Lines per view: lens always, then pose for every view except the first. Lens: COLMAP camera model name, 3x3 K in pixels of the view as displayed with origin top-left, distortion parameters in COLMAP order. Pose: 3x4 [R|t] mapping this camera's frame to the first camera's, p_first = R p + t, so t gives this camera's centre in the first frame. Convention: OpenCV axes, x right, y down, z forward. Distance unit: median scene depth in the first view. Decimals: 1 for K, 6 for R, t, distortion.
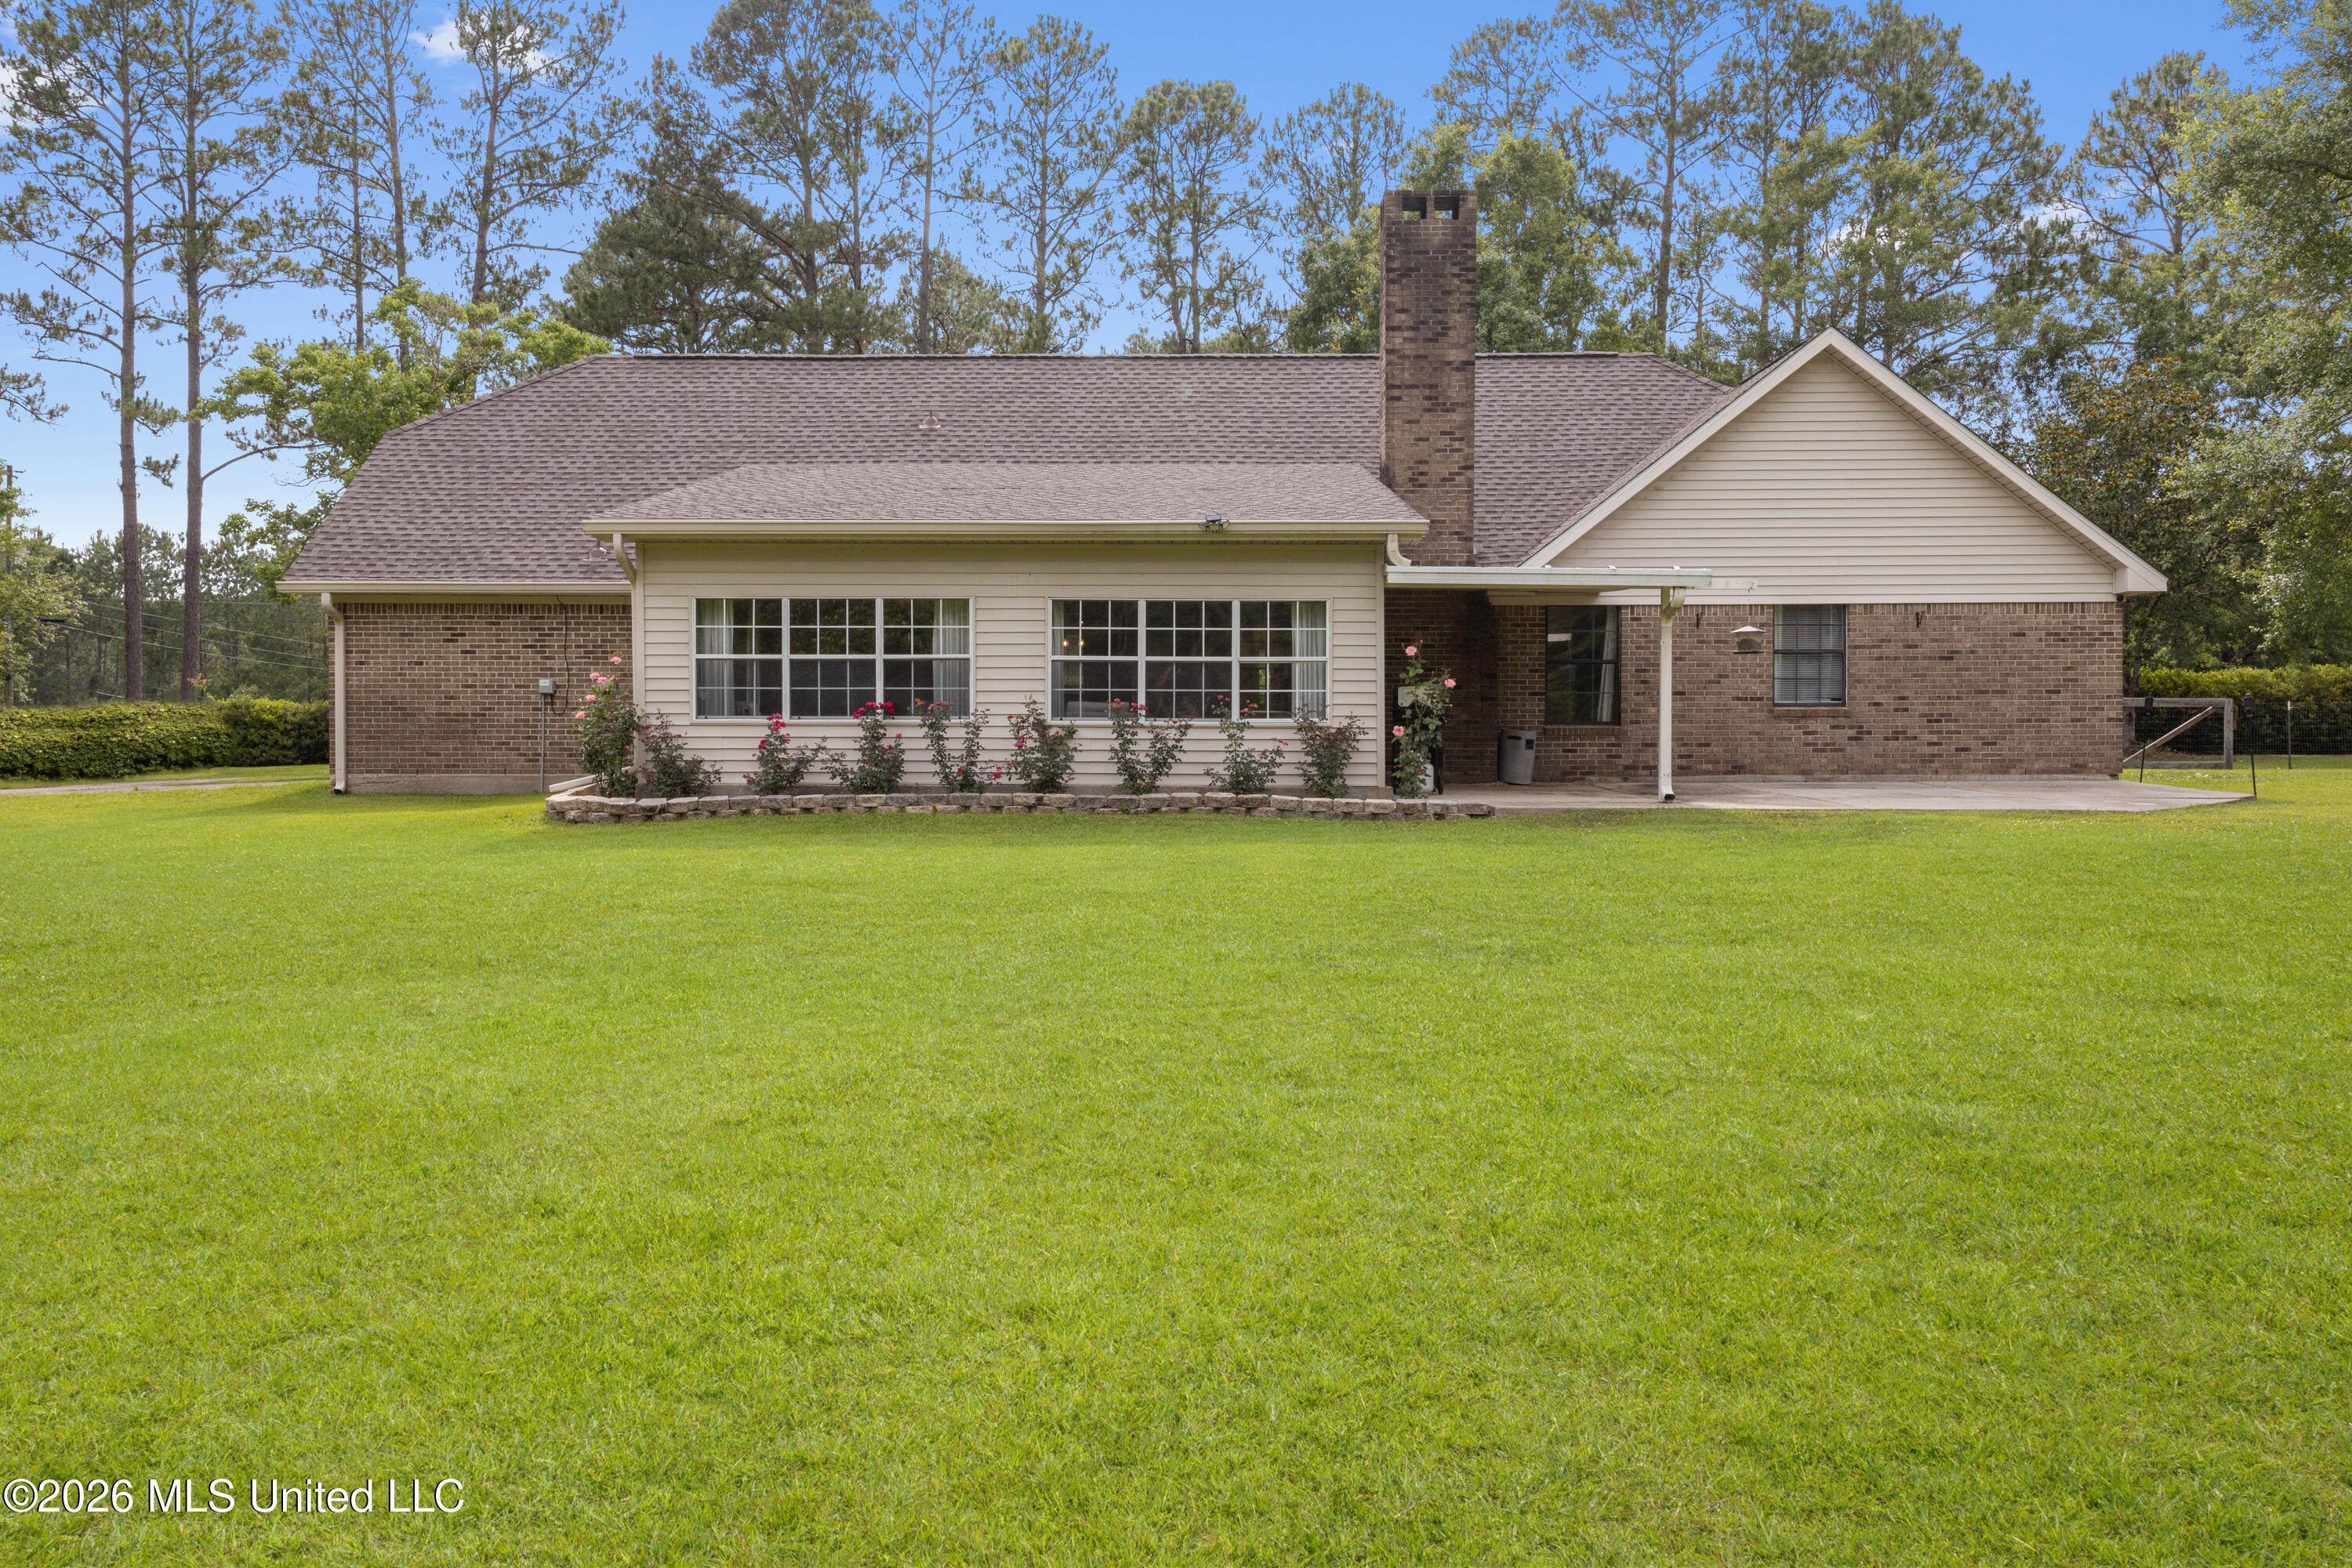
lens RADIAL K [[1775.1, 0, 1170.0], [0, 1775.1, 790.3], [0, 0, 1]] dist [0.011432, 0.001637]
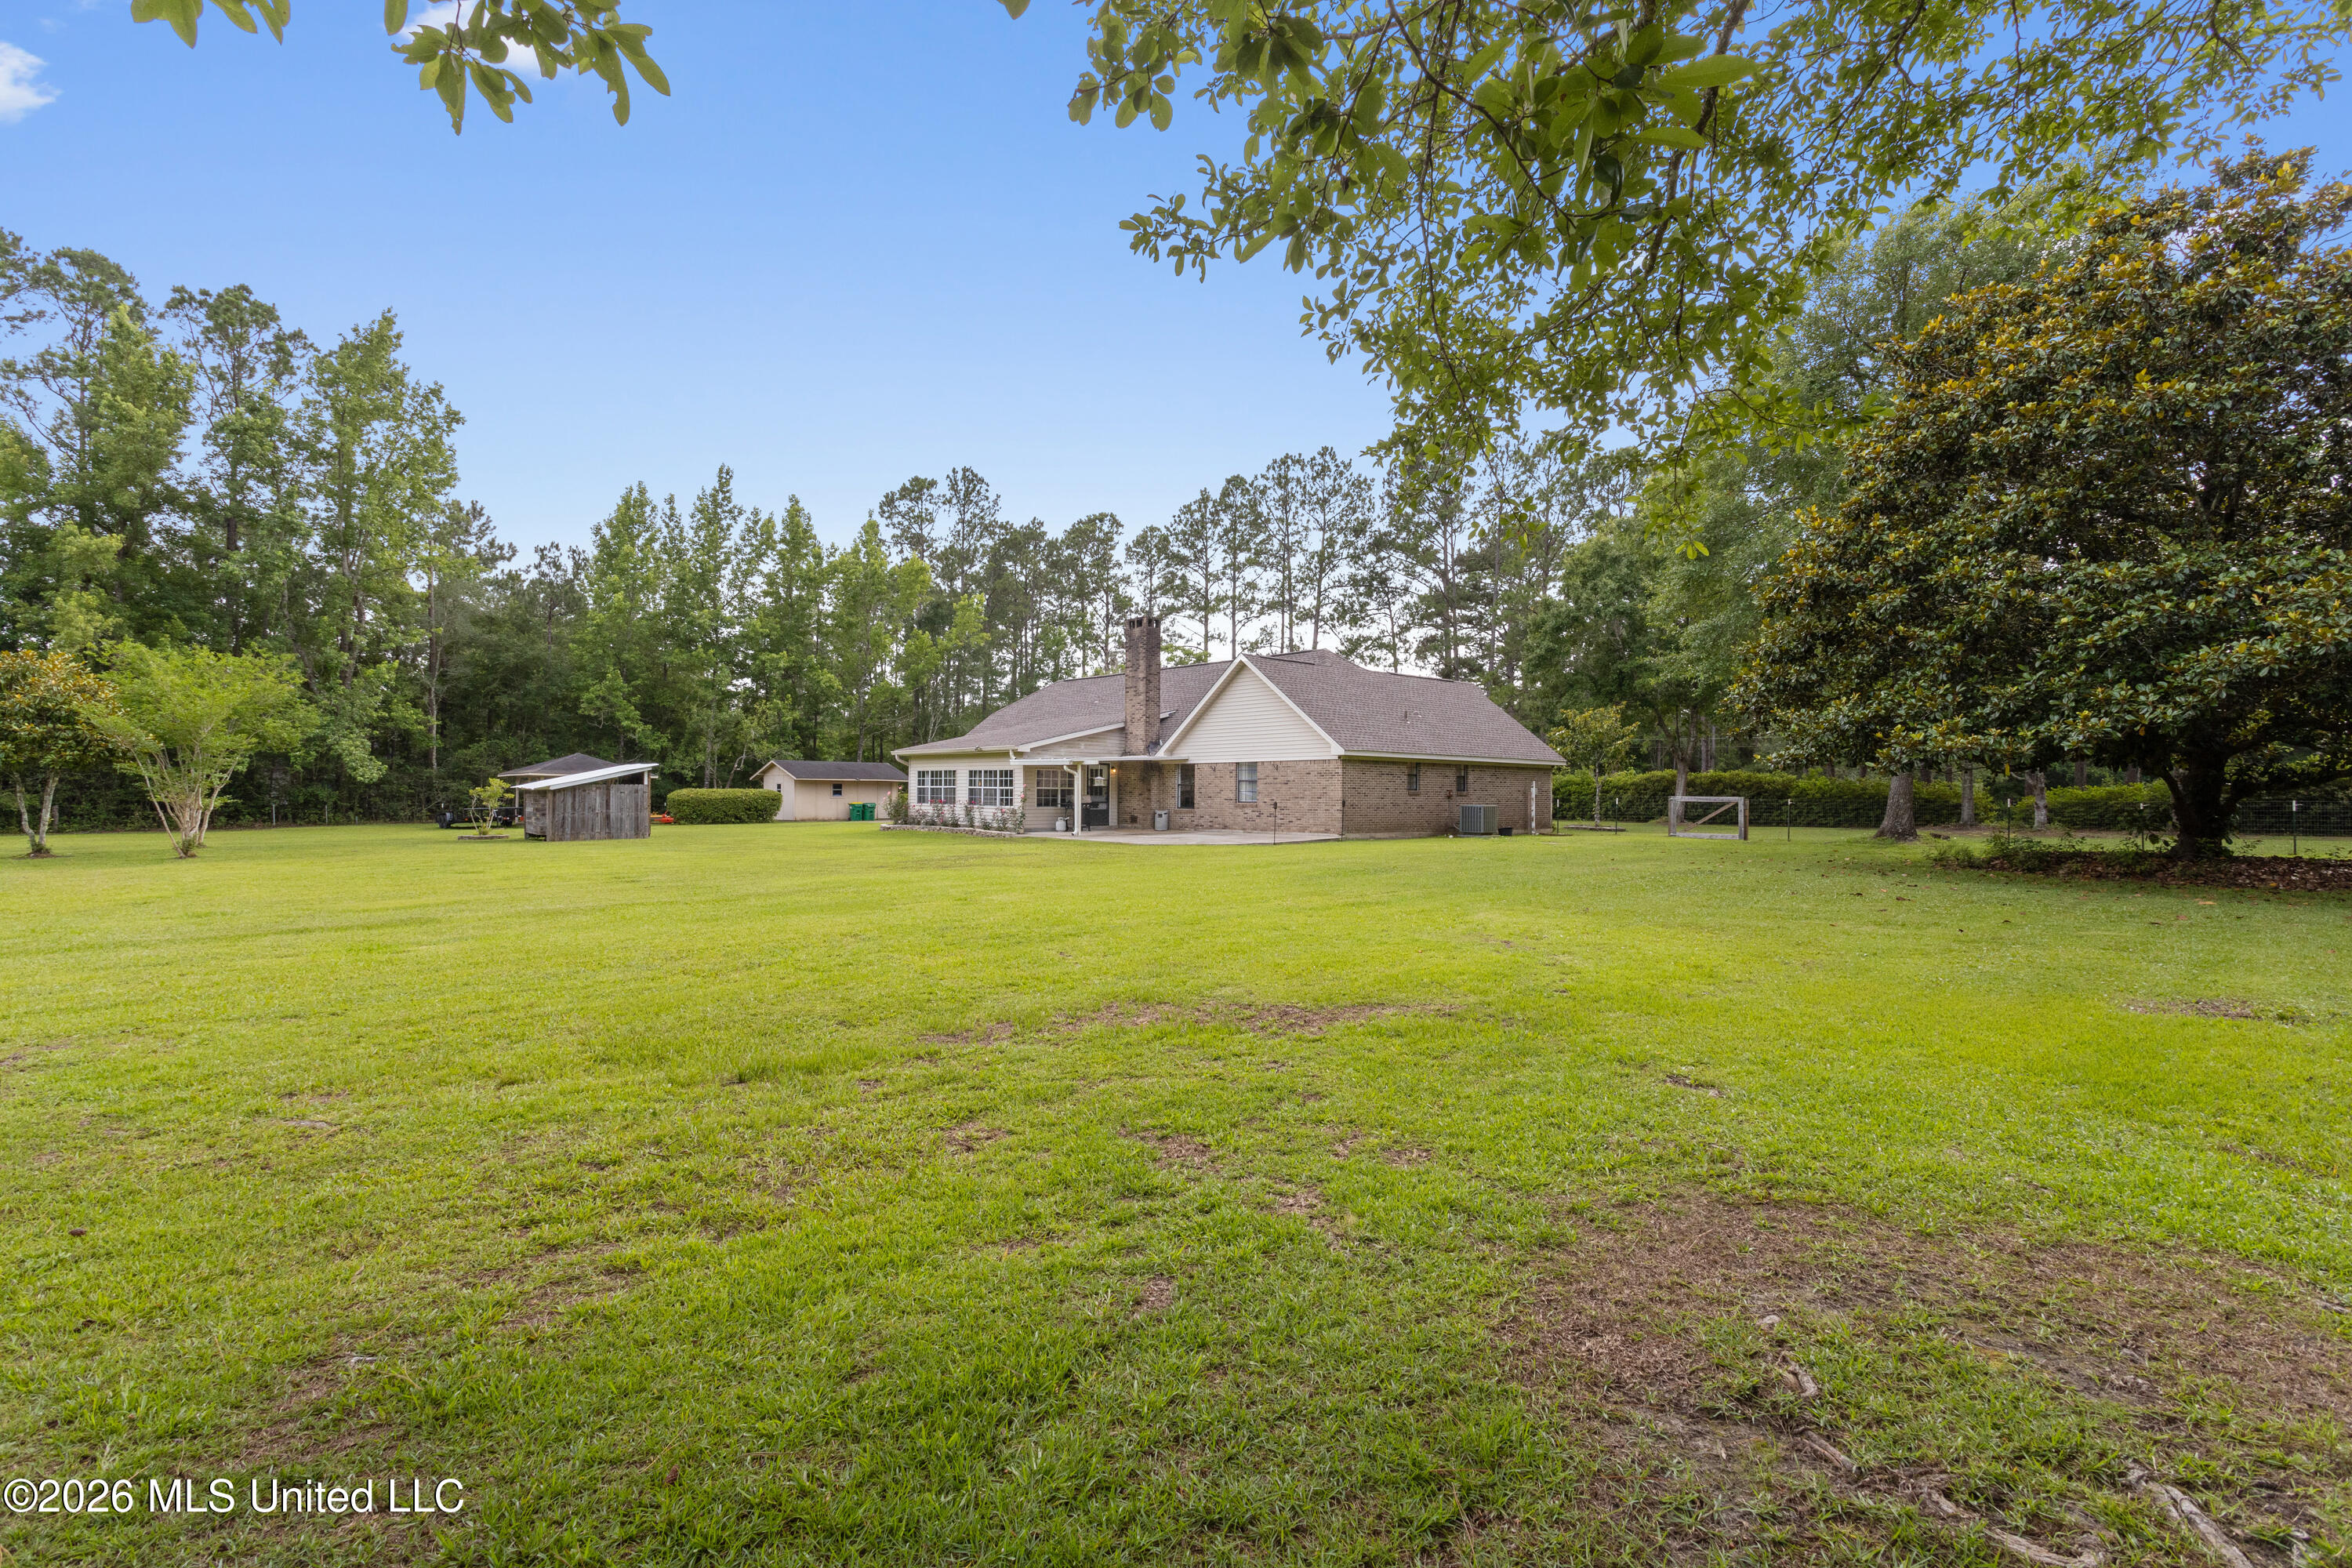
lens RADIAL K [[1138.2, 0, 1176.9], [0, 1138.2, 763.7], [0, 0, 1]] dist [0.000886, 0.001921]
pose [[0.652852, -0.015057, -0.757336, 1.520926], [-0.033819, 0.998226, -0.049000, -0.020679], [0.756730, 0.057602, 0.651184, -0.110310]]
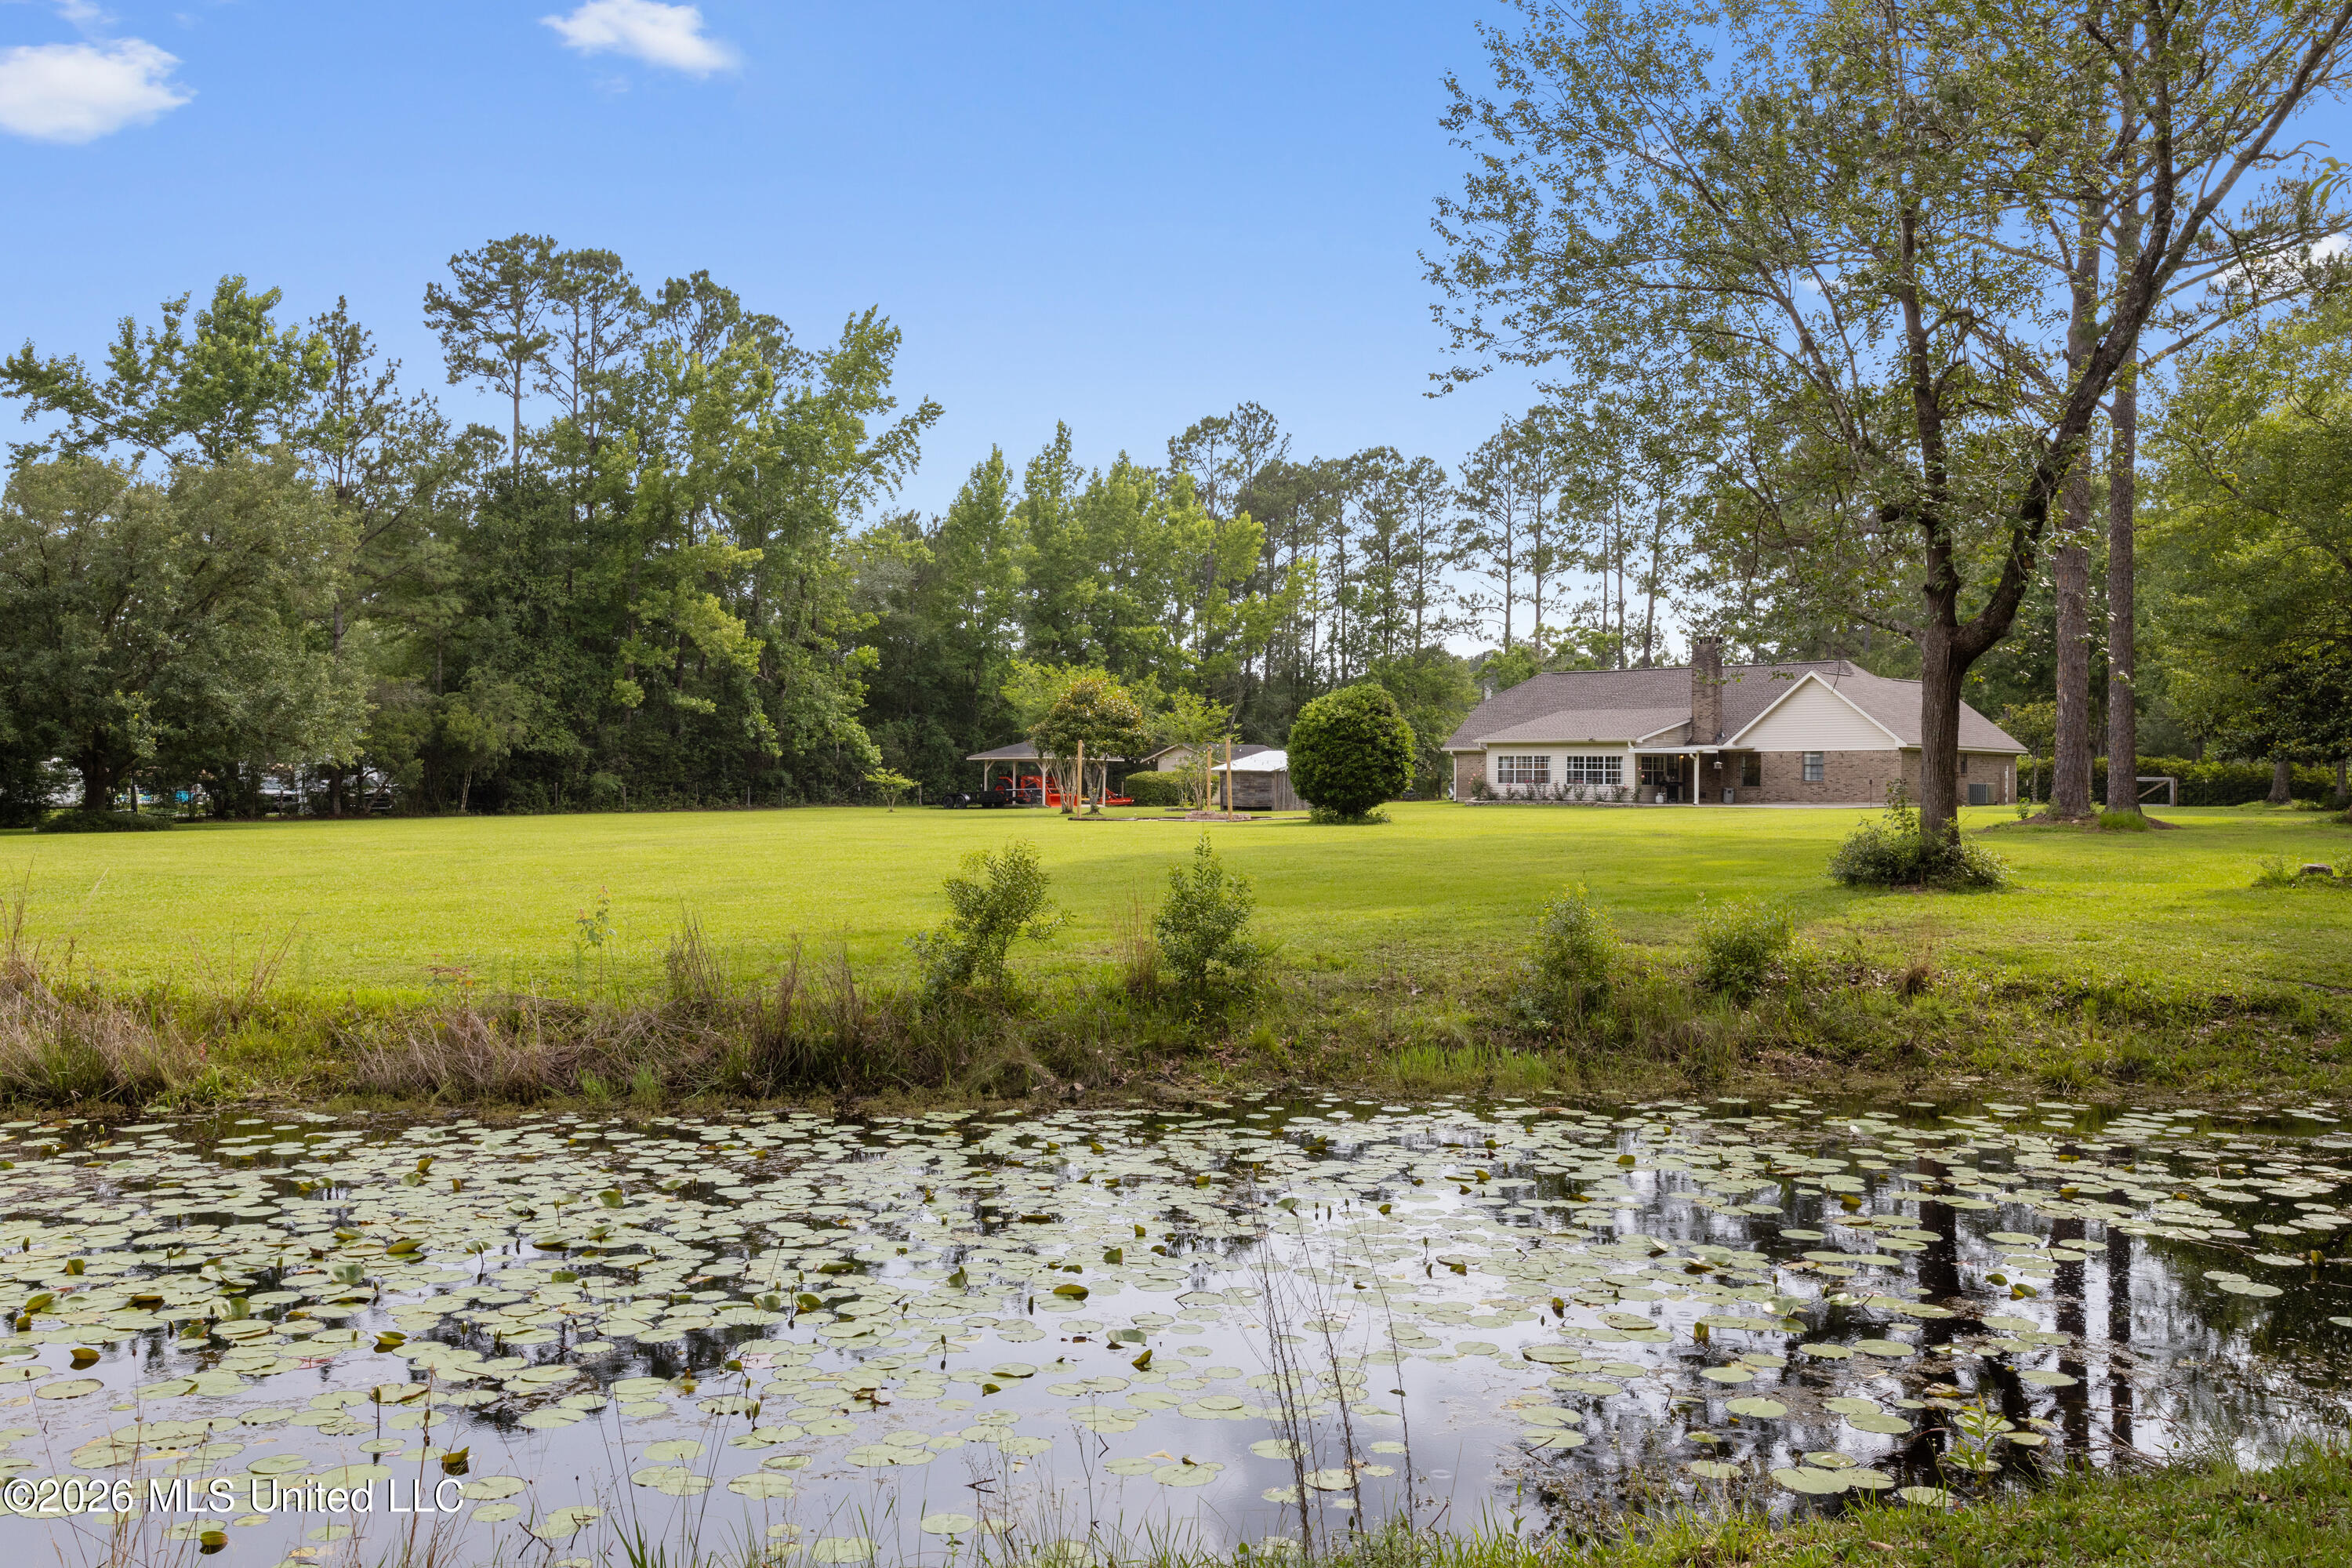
lens RADIAL K [[2019.2, 0, 1169.2], [0, 2019.2, 788.2], [0, 0, 1]] dist [-0.006483, -0.001996]
pose [[0.696979, 0.007452, -0.717053, 2.273463], [-0.033652, 0.999184, -0.022326, 0.092253], [0.716302, 0.039691, 0.696661, -2.549974]]
